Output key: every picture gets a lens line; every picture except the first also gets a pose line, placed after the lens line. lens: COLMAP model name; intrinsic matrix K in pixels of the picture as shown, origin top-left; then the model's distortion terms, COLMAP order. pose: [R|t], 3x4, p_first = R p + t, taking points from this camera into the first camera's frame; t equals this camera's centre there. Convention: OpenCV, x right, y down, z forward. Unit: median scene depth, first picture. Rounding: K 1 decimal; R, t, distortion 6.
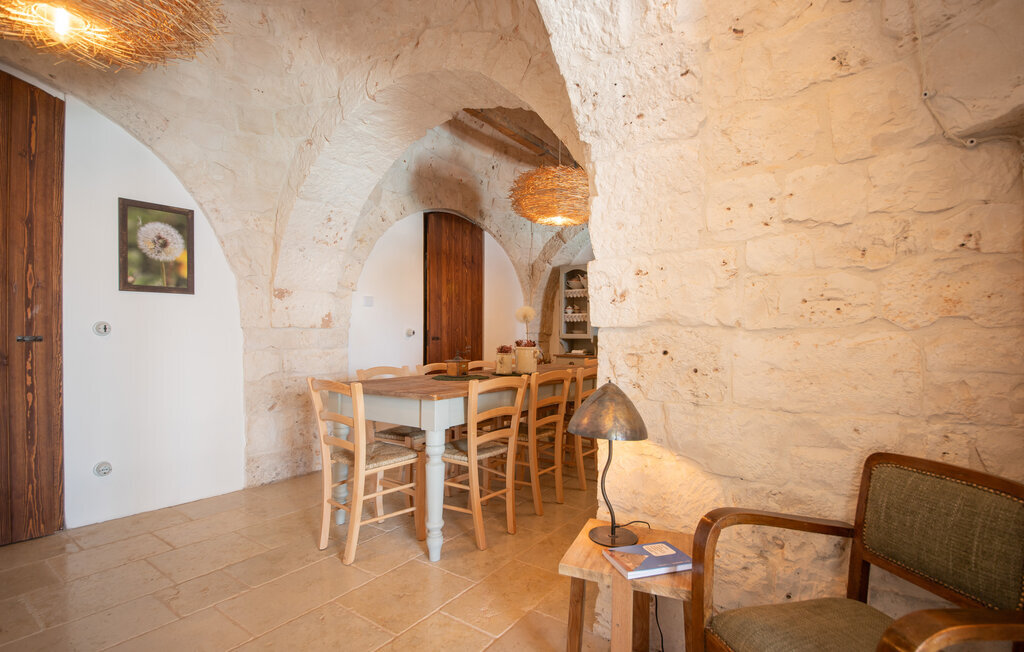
lens RADIAL K [[467.0, 0, 558.3], [0, 467.0, 347.7], [0, 0, 1]] dist [-0.012526, -0.003548]
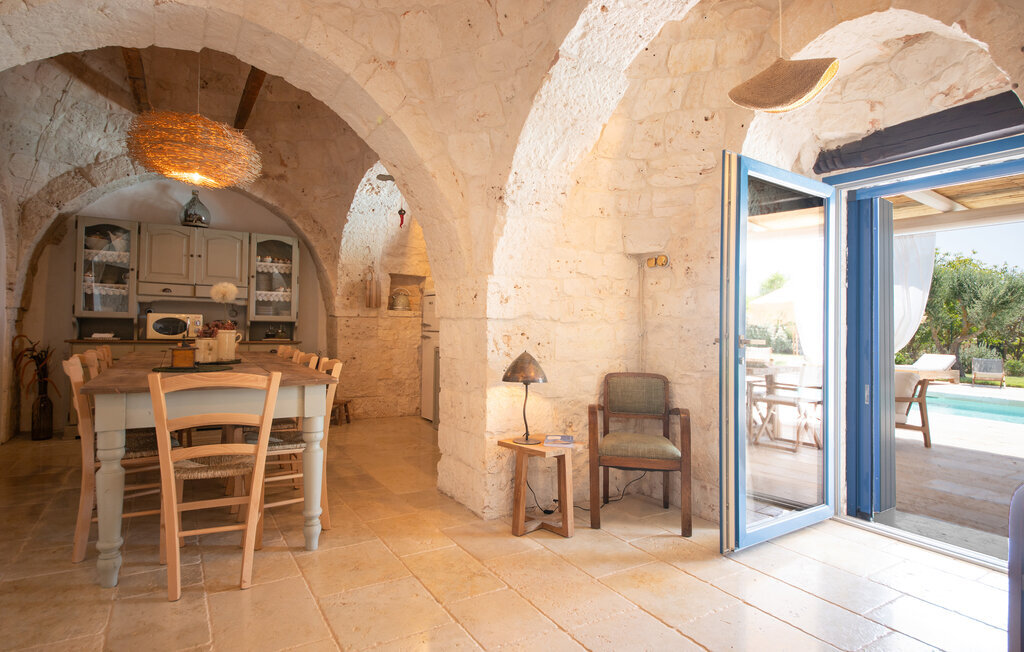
lens RADIAL K [[555.4, 0, 514.4], [0, 555.4, 323.9], [0, 0, 1]] dist [-0.019336, -0.001868]
pose [[0.396127, 0.005163, 0.918181, -1.807727], [-0.000882, 0.999986, -0.005243, -0.018416], [-0.918196, 0.001267, 0.396125, 0.229719]]
